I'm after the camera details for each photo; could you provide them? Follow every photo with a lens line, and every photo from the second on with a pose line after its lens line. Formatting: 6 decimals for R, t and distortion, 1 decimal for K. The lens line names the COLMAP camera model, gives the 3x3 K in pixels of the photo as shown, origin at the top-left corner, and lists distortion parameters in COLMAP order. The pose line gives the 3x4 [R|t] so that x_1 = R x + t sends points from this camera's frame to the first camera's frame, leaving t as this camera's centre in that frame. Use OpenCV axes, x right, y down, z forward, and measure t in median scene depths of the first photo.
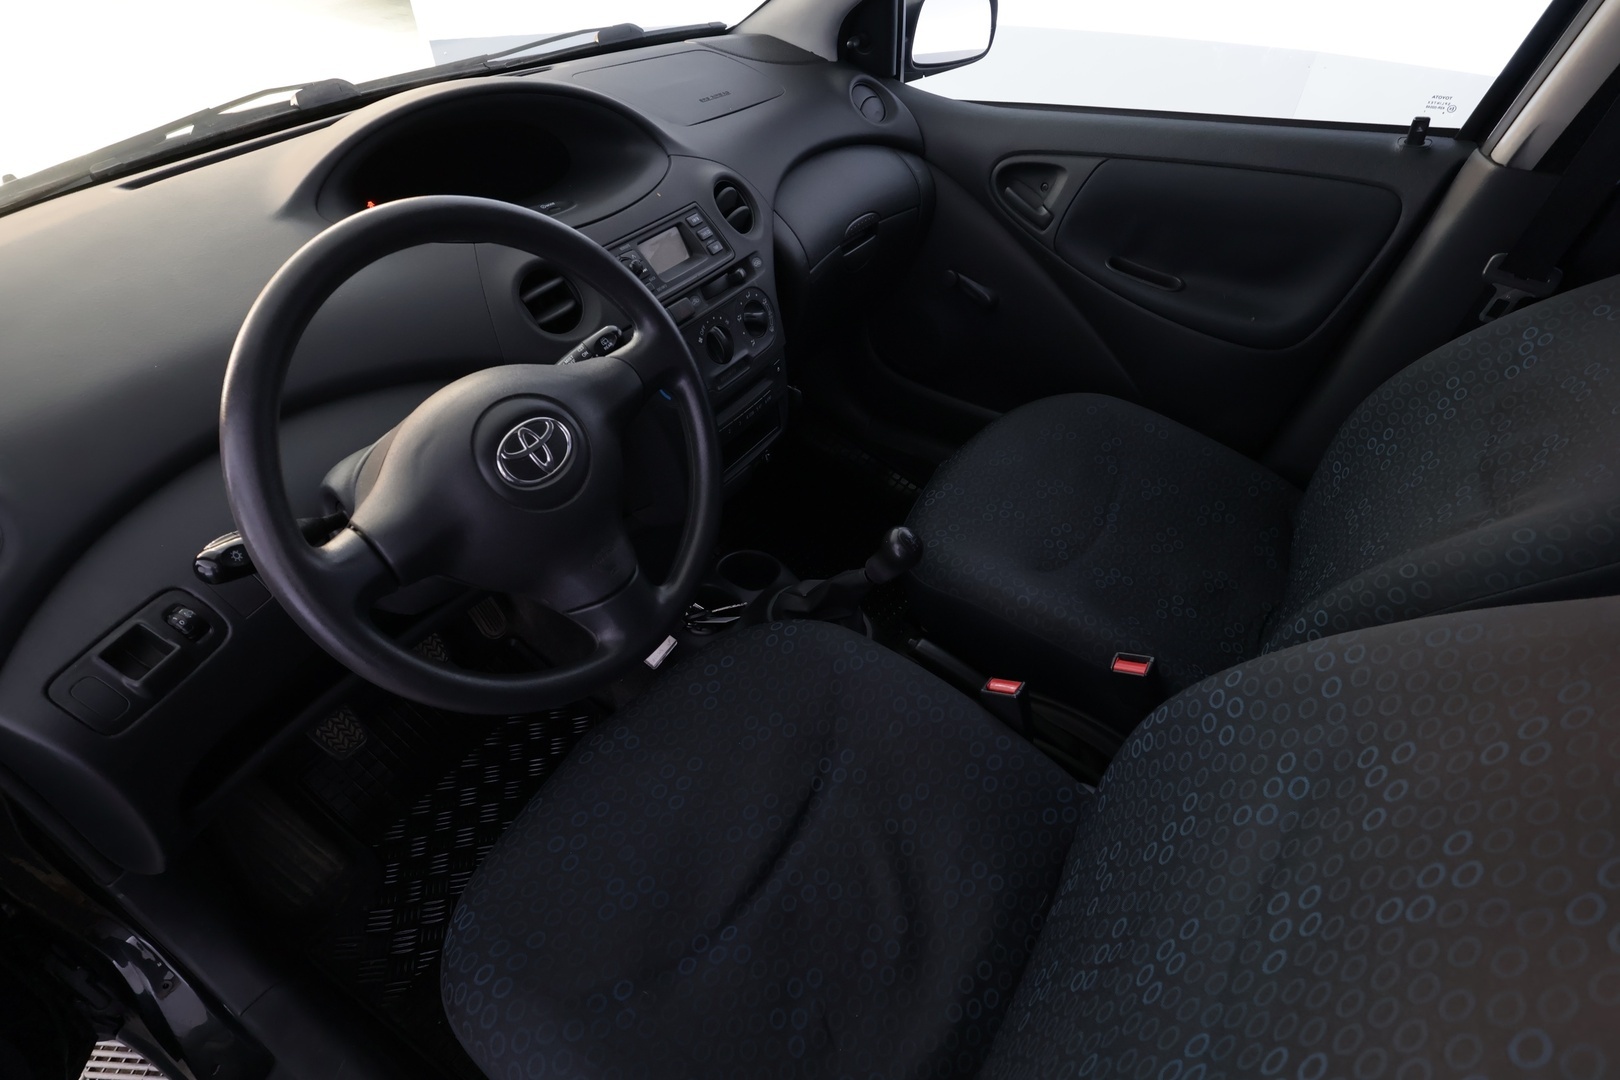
lens RADIAL K [[825.5, 0, 811.9], [0, 825.5, 537.5], [0, 0, 1]] dist [0.005240, 0.000229]
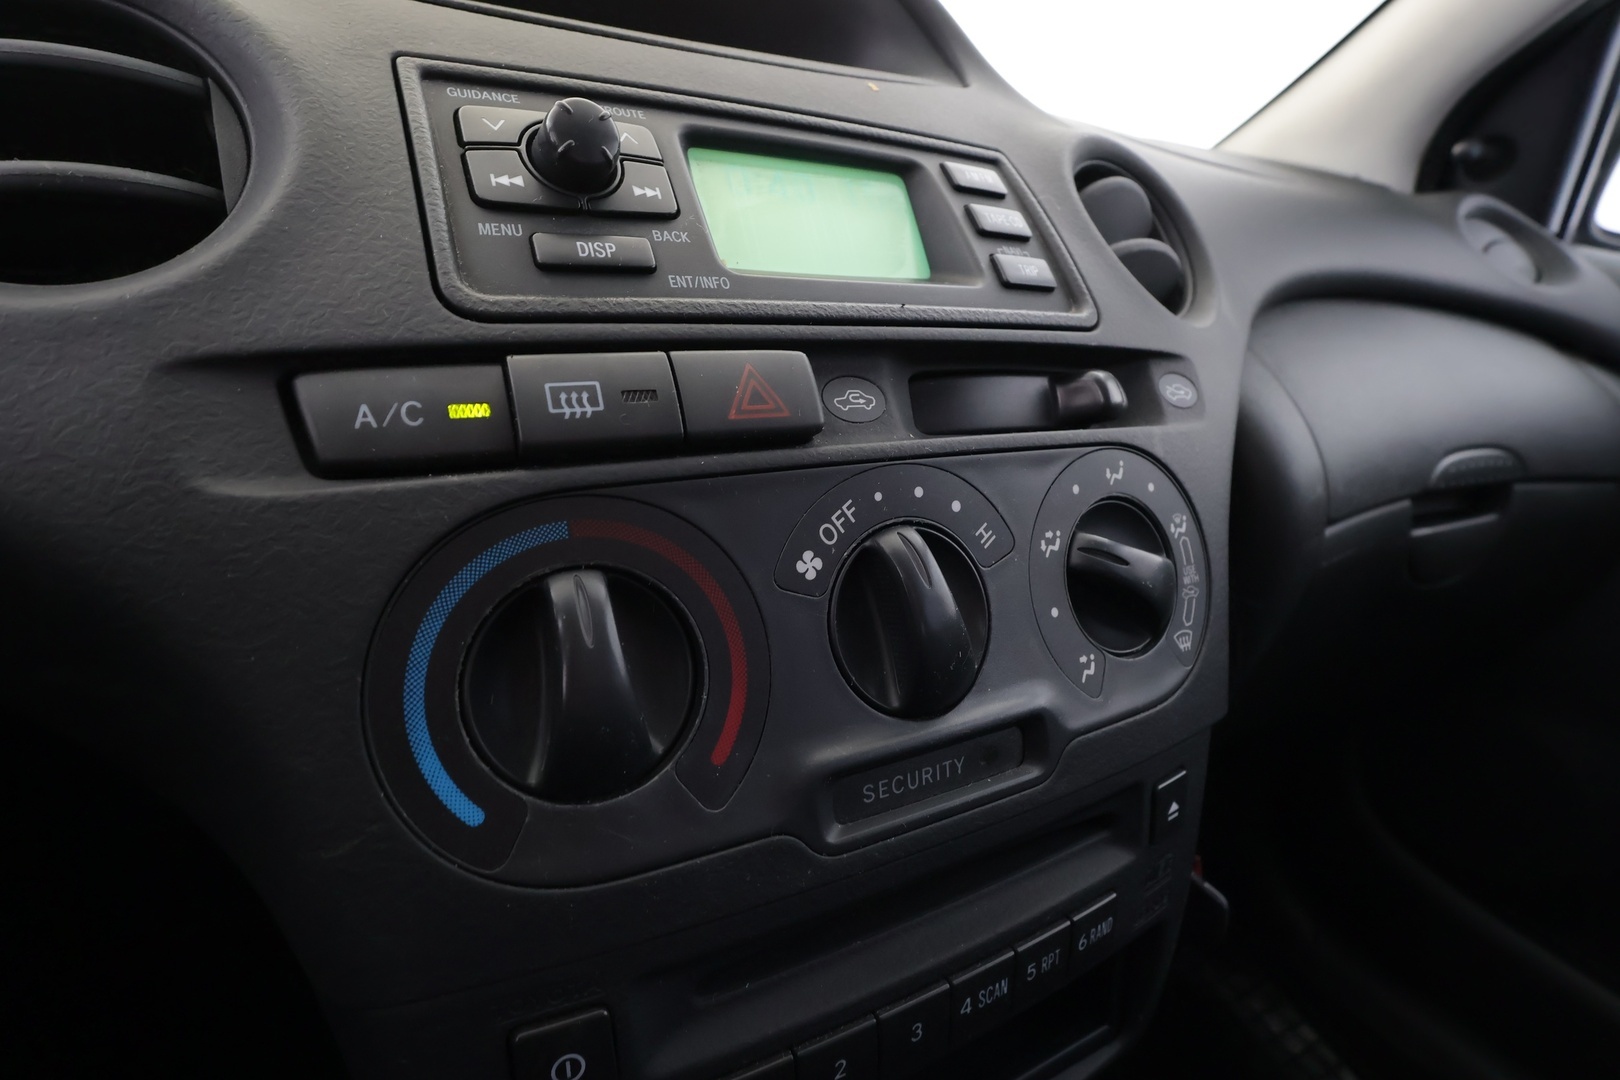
lens RADIAL K [[825.5, 0, 813.3], [0, 825.5, 539.9], [0, 0, 1]] dist [0.005240, 0.000229]
pose [[0.885896, 0.202459, -0.417370, -0.050608], [-0.349207, 0.883319, -0.312734, -0.170723], [0.305355, 0.422798, 0.853229, 0.772429]]
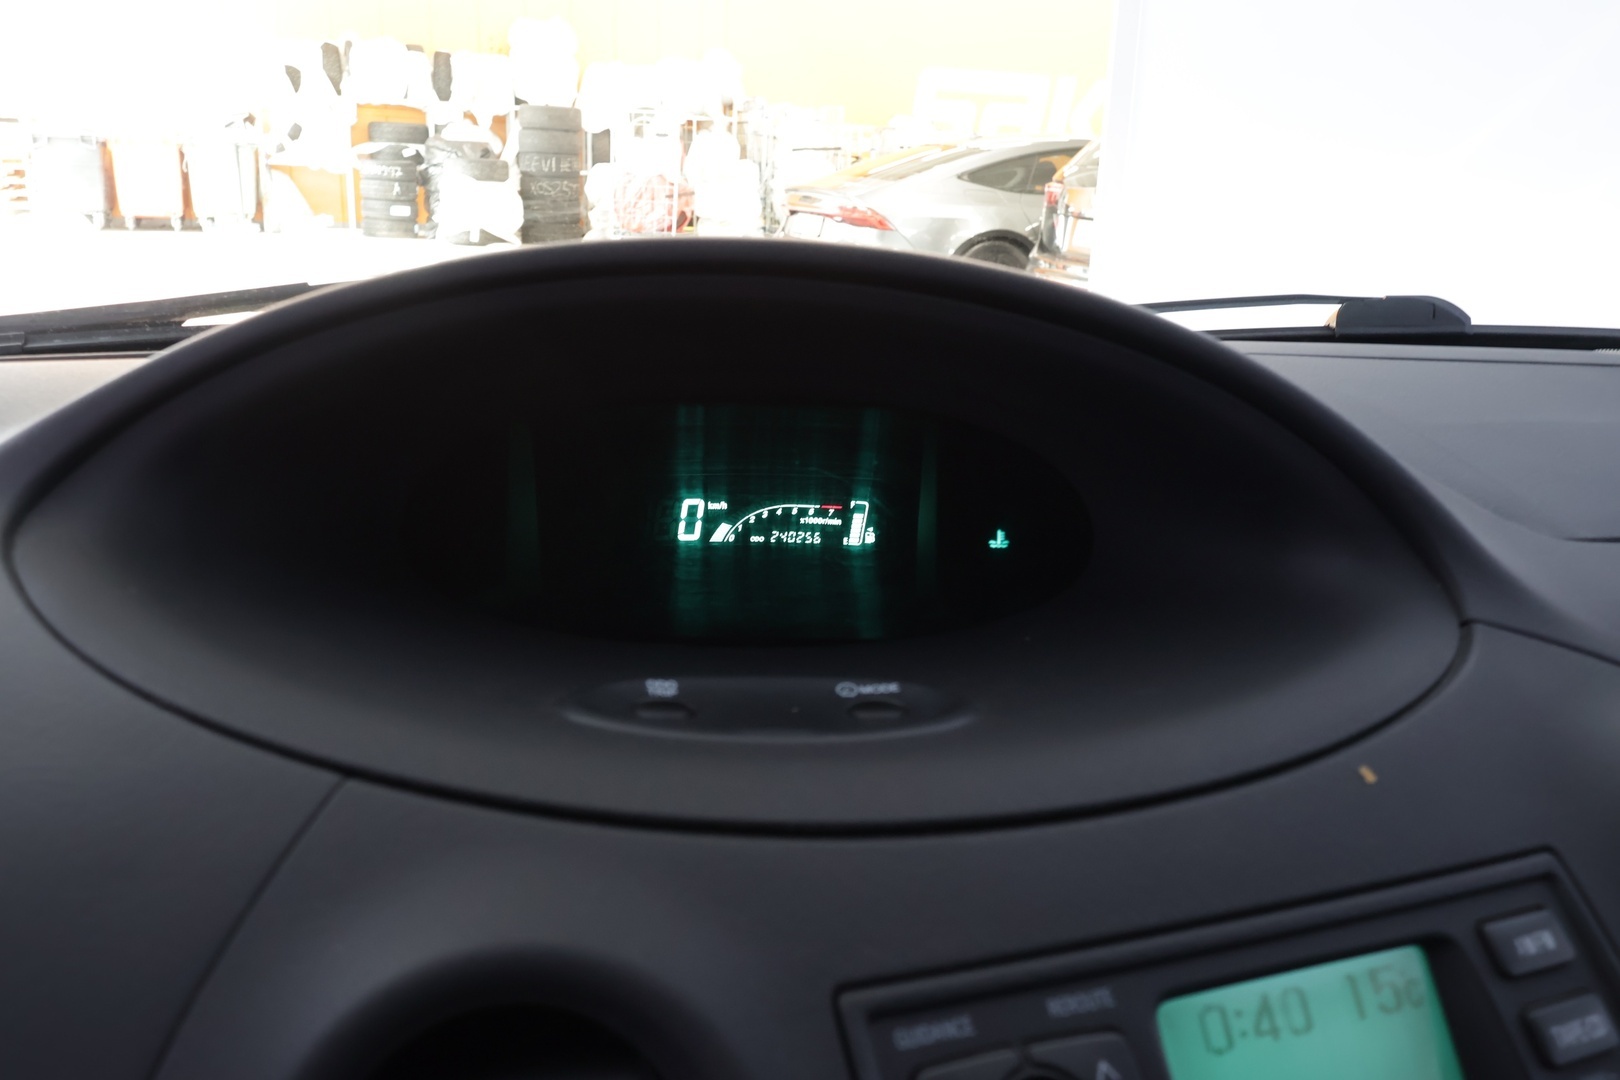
lens RADIAL K [[1349.6, 0, 800.6], [0, 1349.6, 537.3], [0, 0, 1]] dist [0.020697, -0.001796]
pose [[0.802524, 0.183701, -0.567634, -0.111517], [-0.420095, 0.849568, -0.318991, -0.281569], [0.423645, 0.494458, 0.758971, 0.619322]]
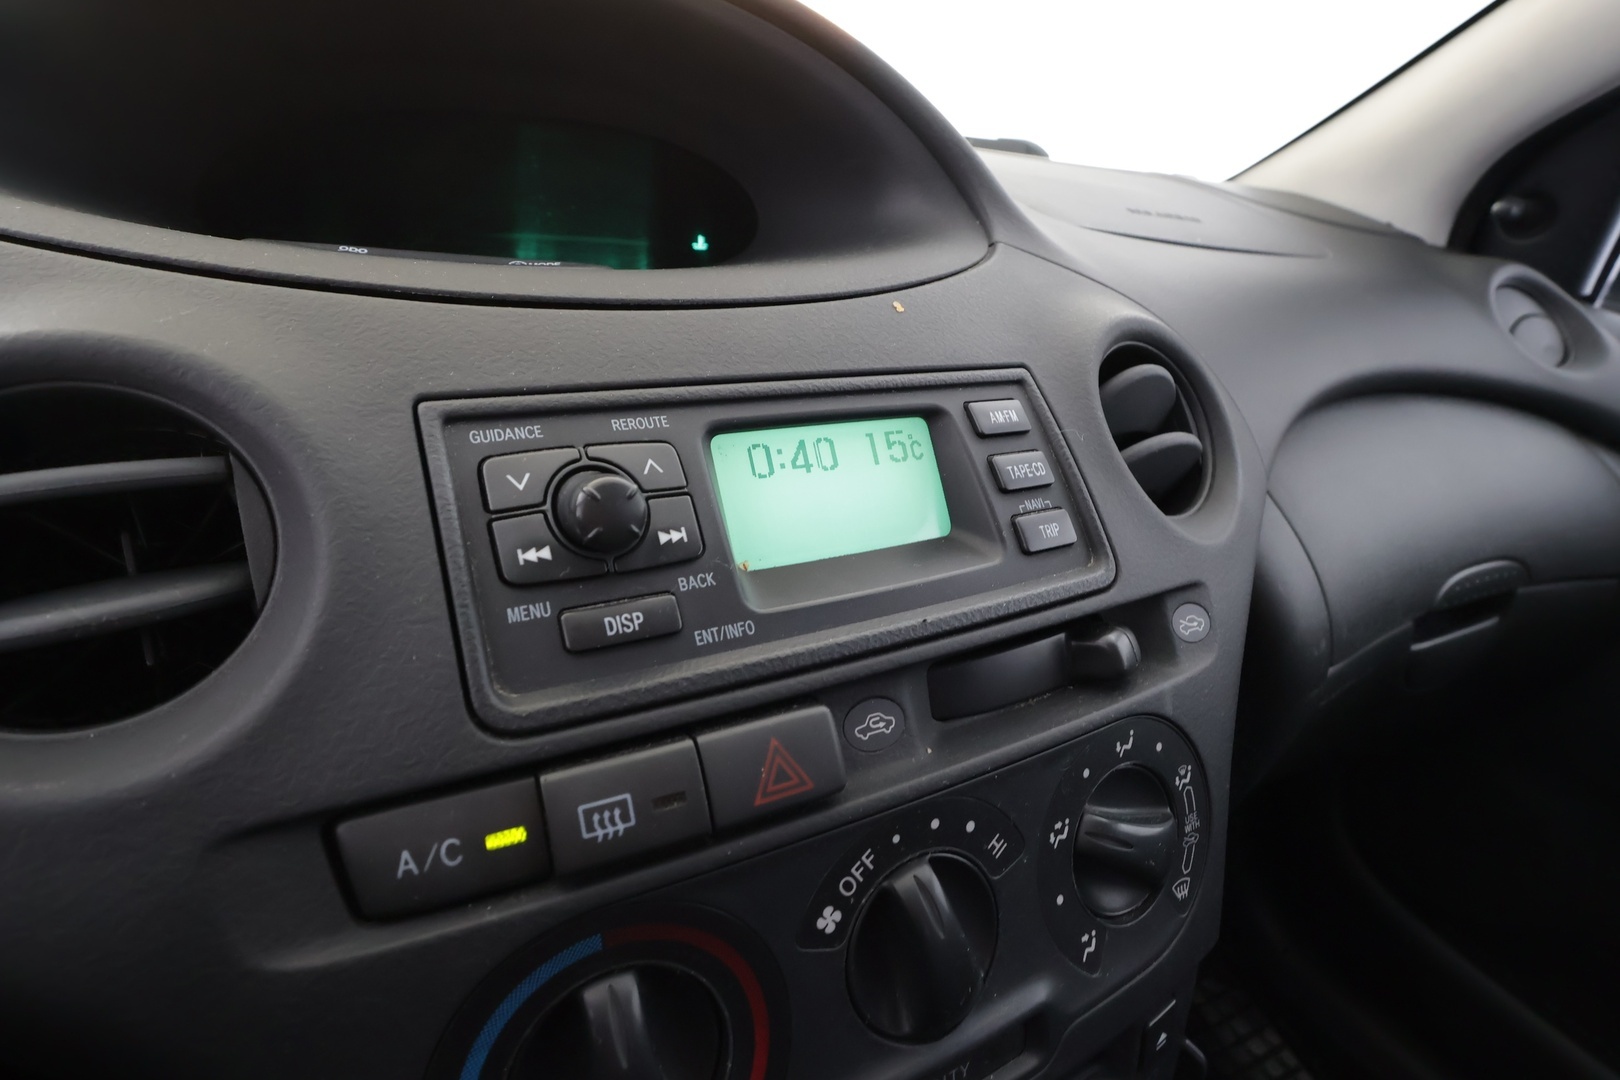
lens RADIAL K [[825.5, 0, 814.9], [0, 825.5, 554.6], [0, 0, 1]] dist [0.005240, 0.000229]
pose [[0.882686, 0.260576, -0.391107, -0.076187], [-0.365126, 0.904191, -0.221632, -0.253729], [0.295884, 0.338435, 0.893261, 0.731142]]
